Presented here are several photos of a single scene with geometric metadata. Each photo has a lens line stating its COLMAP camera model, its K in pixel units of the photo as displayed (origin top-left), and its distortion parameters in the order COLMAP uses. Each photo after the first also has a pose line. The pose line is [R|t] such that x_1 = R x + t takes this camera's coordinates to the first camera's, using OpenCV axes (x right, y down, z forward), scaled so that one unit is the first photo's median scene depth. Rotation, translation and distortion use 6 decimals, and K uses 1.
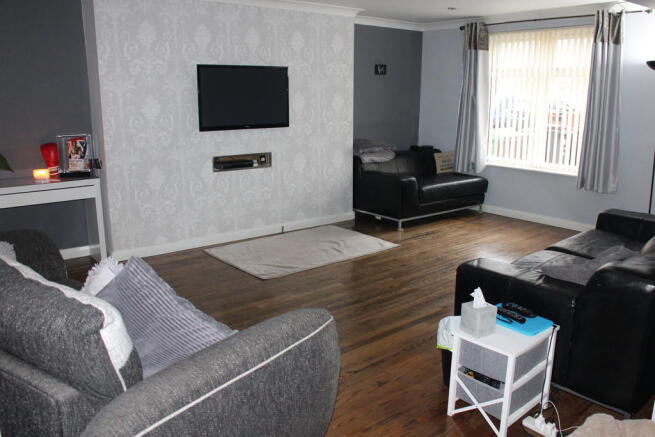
lens RADIAL K [[526.4, 0, 325.5], [0, 526.4, 217.5], [0, 0, 1]] dist [-0.116481, 0.033939]
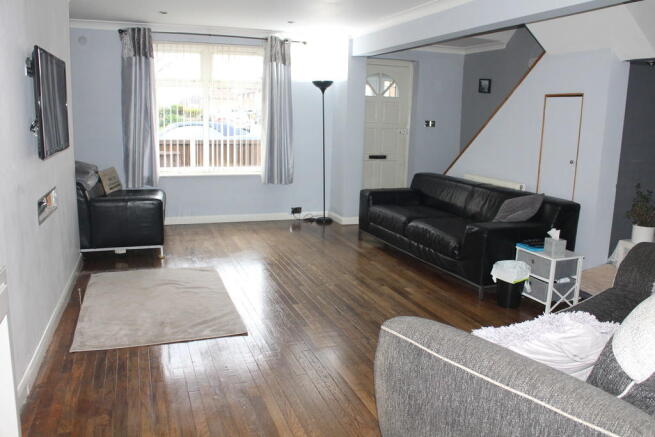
lens RADIAL K [[526.4, 0, 326.3], [0, 526.4, 216.5], [0, 0, 1]] dist [-0.116481, 0.033939]
pose [[0.336493, -0.165394, 0.927048, -0.619434], [0.196613, 0.975098, 0.102602, -0.085142], [-0.920932, 0.147745, 0.360632, 0.475336]]
